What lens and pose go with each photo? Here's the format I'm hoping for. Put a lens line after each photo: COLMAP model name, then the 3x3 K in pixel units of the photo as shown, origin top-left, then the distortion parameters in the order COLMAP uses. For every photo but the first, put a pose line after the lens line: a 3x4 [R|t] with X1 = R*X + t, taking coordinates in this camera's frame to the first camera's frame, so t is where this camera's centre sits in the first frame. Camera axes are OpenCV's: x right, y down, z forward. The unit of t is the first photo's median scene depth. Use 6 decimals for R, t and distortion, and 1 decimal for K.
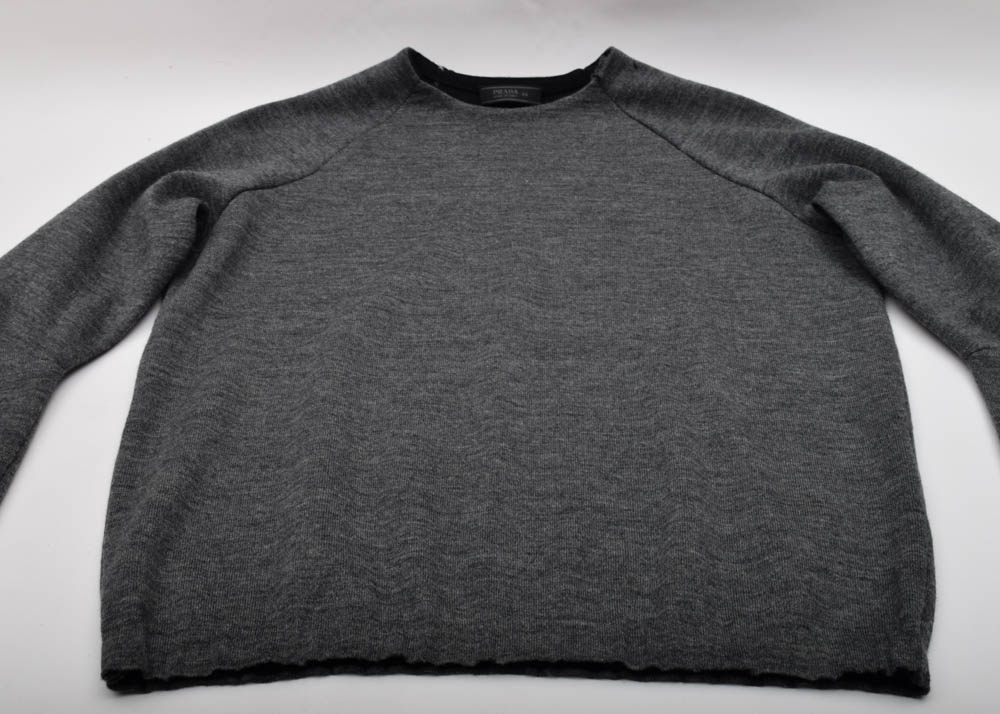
lens RADIAL K [[1301.8, 0, 500.0], [0, 1301.8, 357.0], [0, 0, 1]] dist [-0.008141, -0.025438]
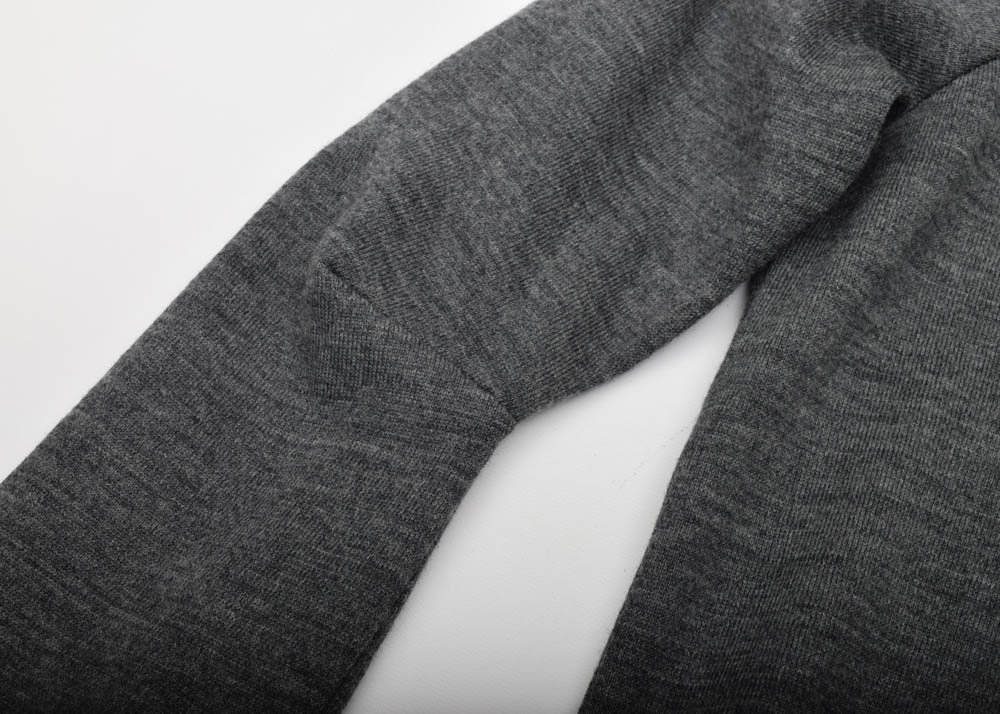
lens RADIAL K [[1828.1, 0, 500.0], [0, 1828.1, 357.0], [0, 0, 1]] dist [-0.007367, 0.015914]
pose [[0.921278, 0.337259, -0.193657, -0.209636], [-0.258031, 0.902645, 0.344460, -0.218204], [0.290976, -0.267374, 0.918610, 0.384392]]
